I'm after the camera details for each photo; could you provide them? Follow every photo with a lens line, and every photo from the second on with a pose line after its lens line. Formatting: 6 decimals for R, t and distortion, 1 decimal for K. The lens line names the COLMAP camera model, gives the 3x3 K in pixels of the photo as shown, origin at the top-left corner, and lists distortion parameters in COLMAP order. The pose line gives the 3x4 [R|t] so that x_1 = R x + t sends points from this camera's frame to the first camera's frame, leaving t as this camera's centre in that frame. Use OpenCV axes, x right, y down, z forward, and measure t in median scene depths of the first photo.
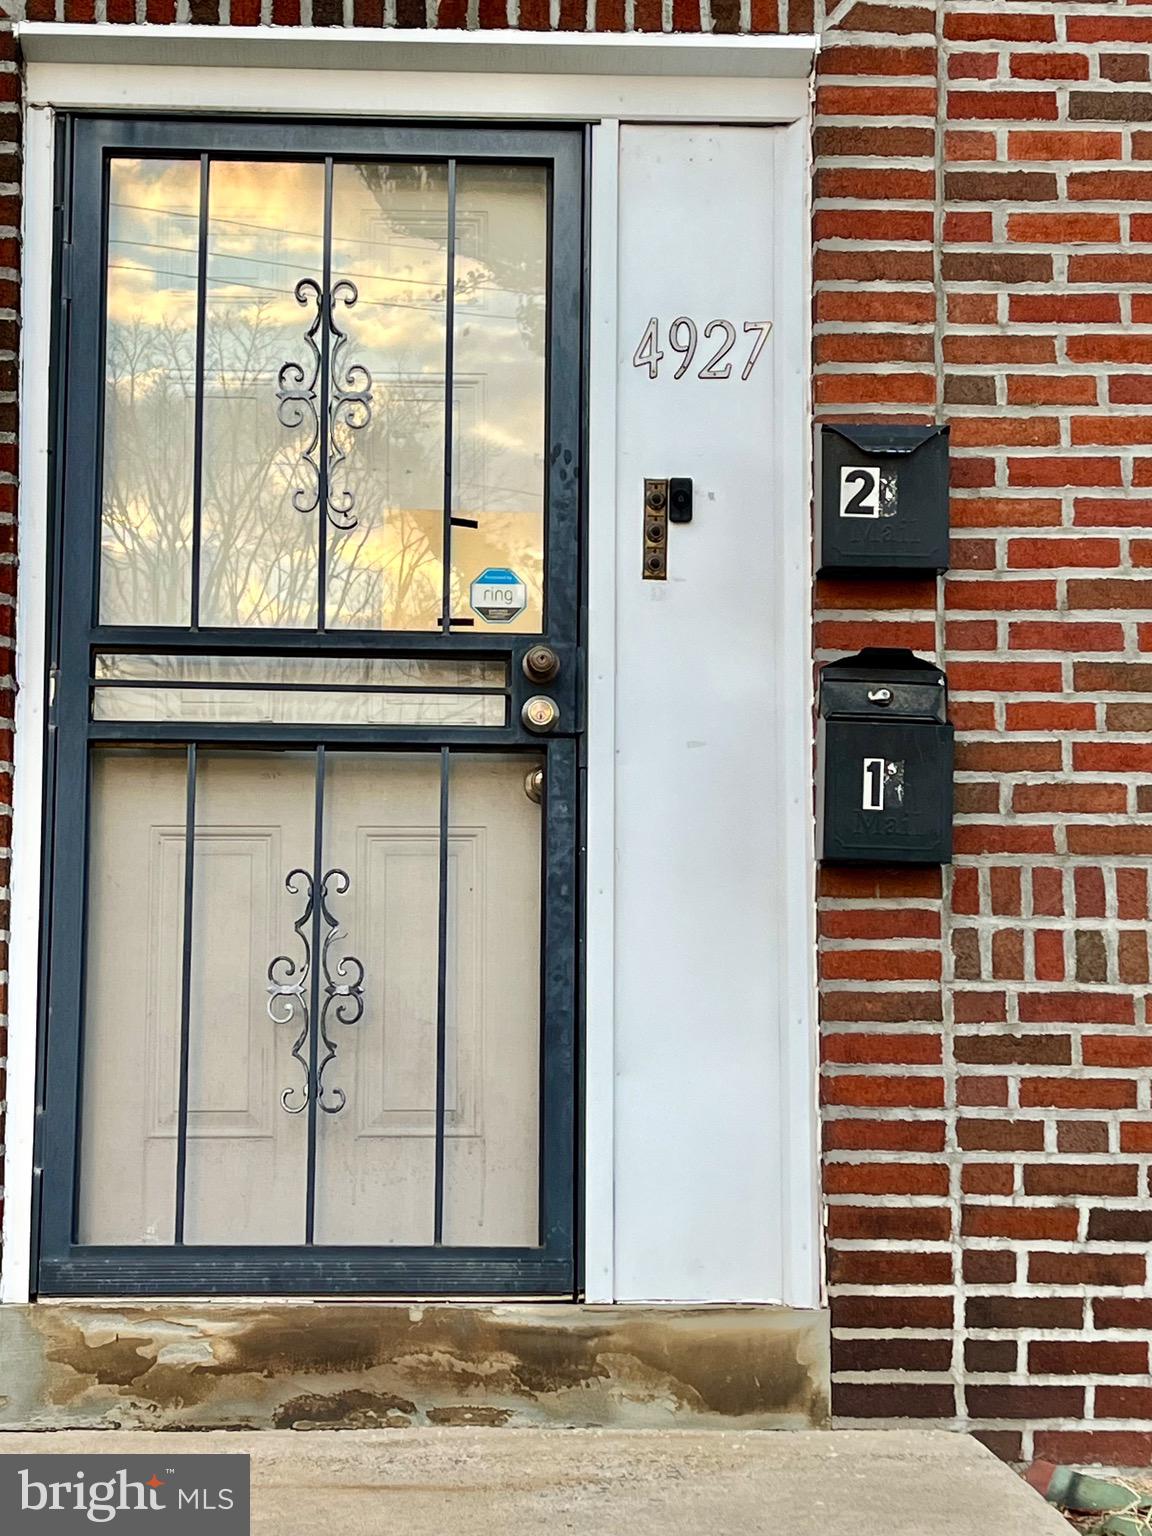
lens RADIAL K [[2849.8, 0, 569.2], [0, 2849.8, 768.2], [0, 0, 1]] dist [0.082232, 0.000000]
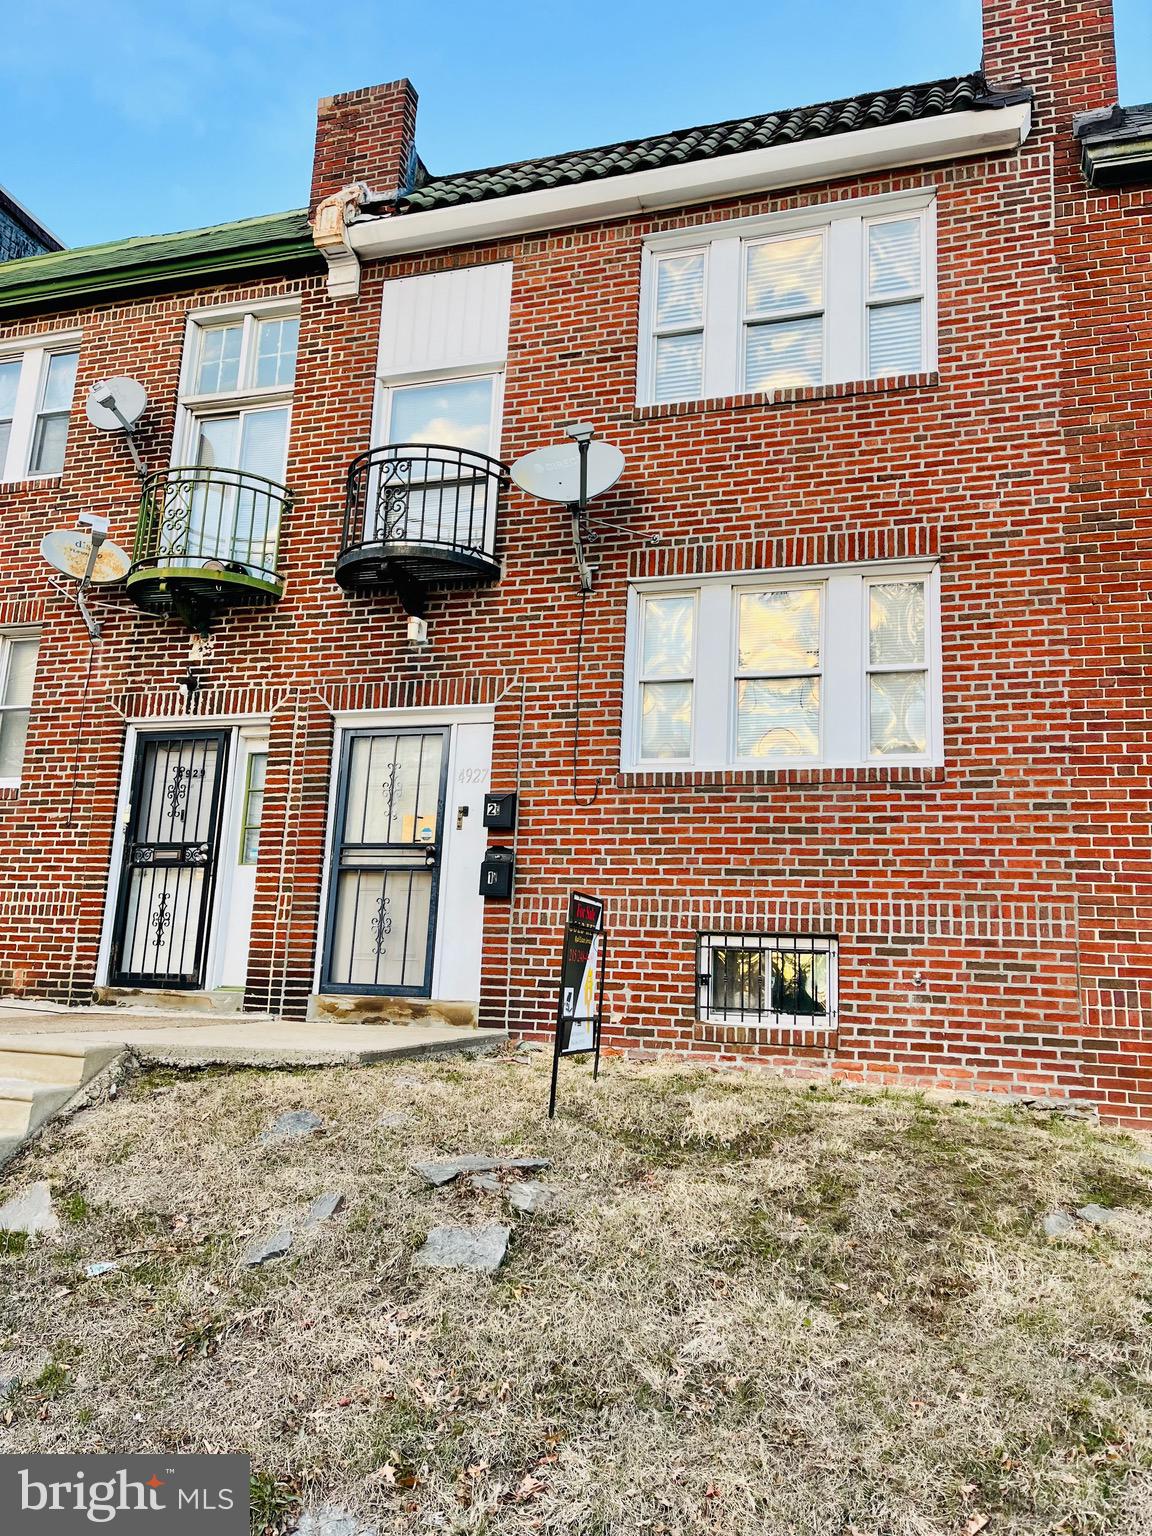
lens RADIAL K [[1163.4, 0, 581.6], [0, 1163.4, 766.7], [0, 0, 1]] dist [0.059972, -0.060928]
pose [[0.936540, -0.036970, -0.348607, 0.830224], [0.002362, 0.995067, -0.099180, 0.013128], [0.350554, 0.092062, 0.932007, -0.583166]]
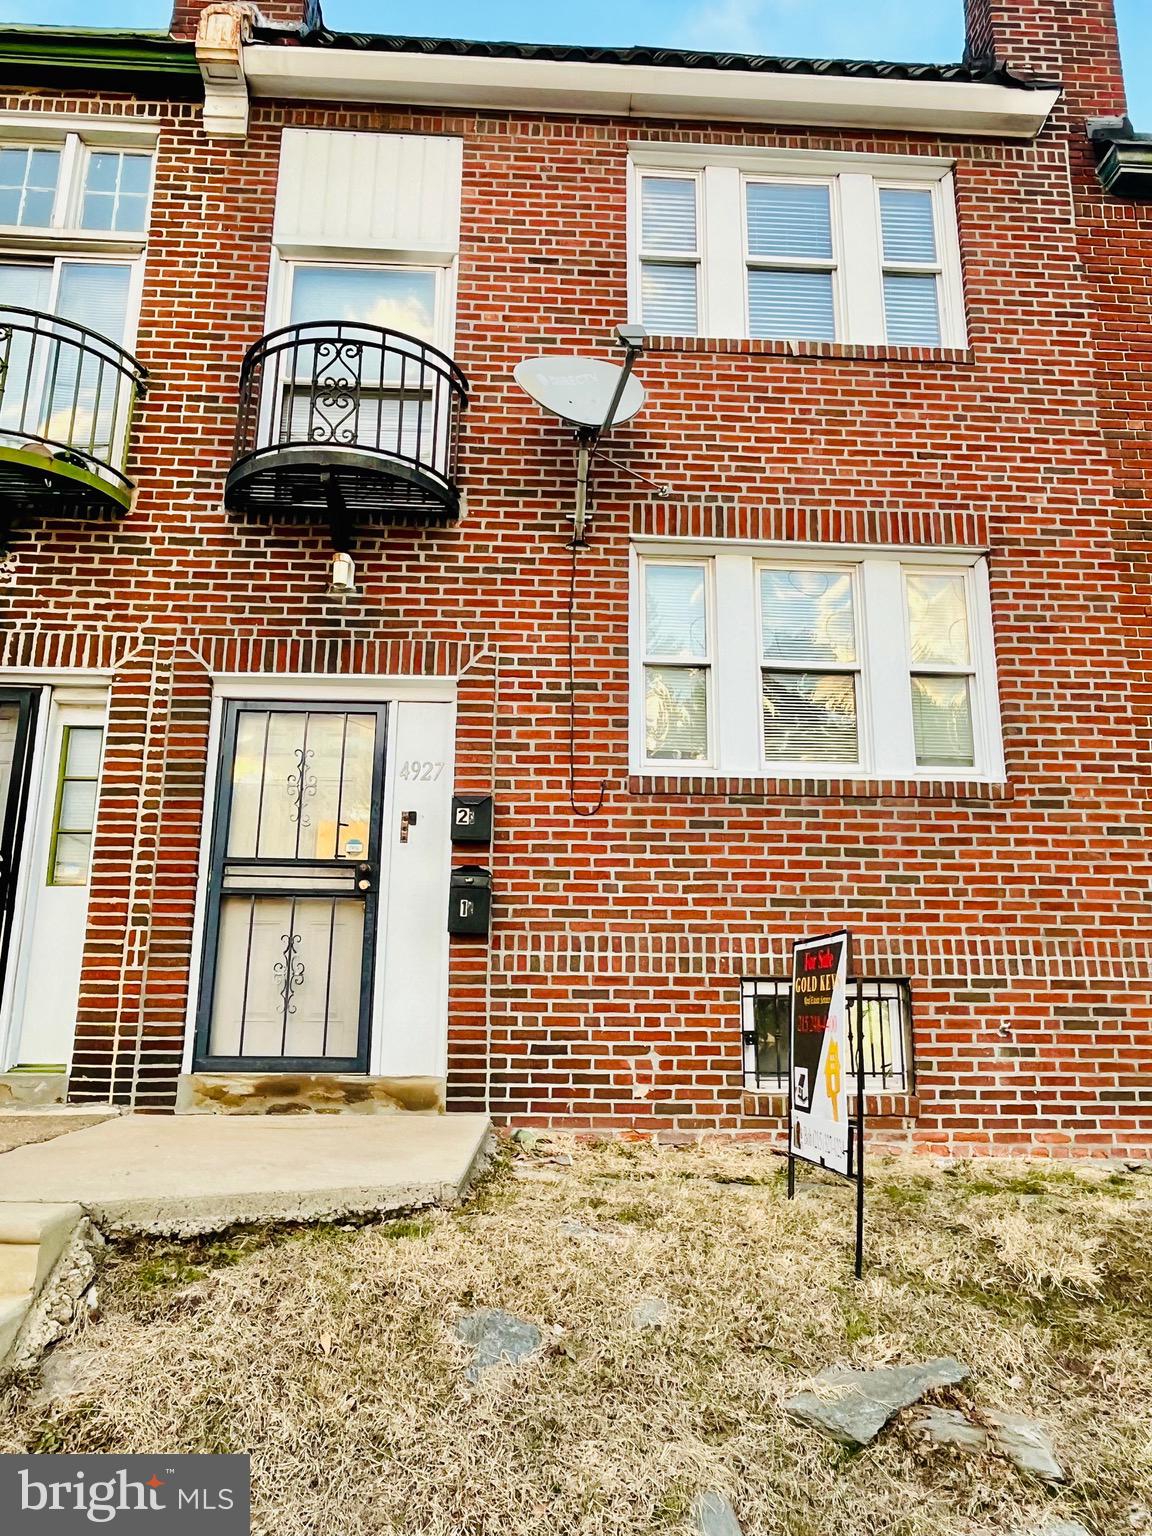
lens RADIAL K [[1120.8, 0, 584.4], [0, 1120.8, 763.8], [0, 0, 1]] dist [-0.021256, 0.027381]
pose [[0.999952, 0.003017, 0.009281, 0.223153], [-0.001758, 0.991143, -0.132784, 0.011670], [-0.009599, 0.132761, 0.991102, -0.251967]]
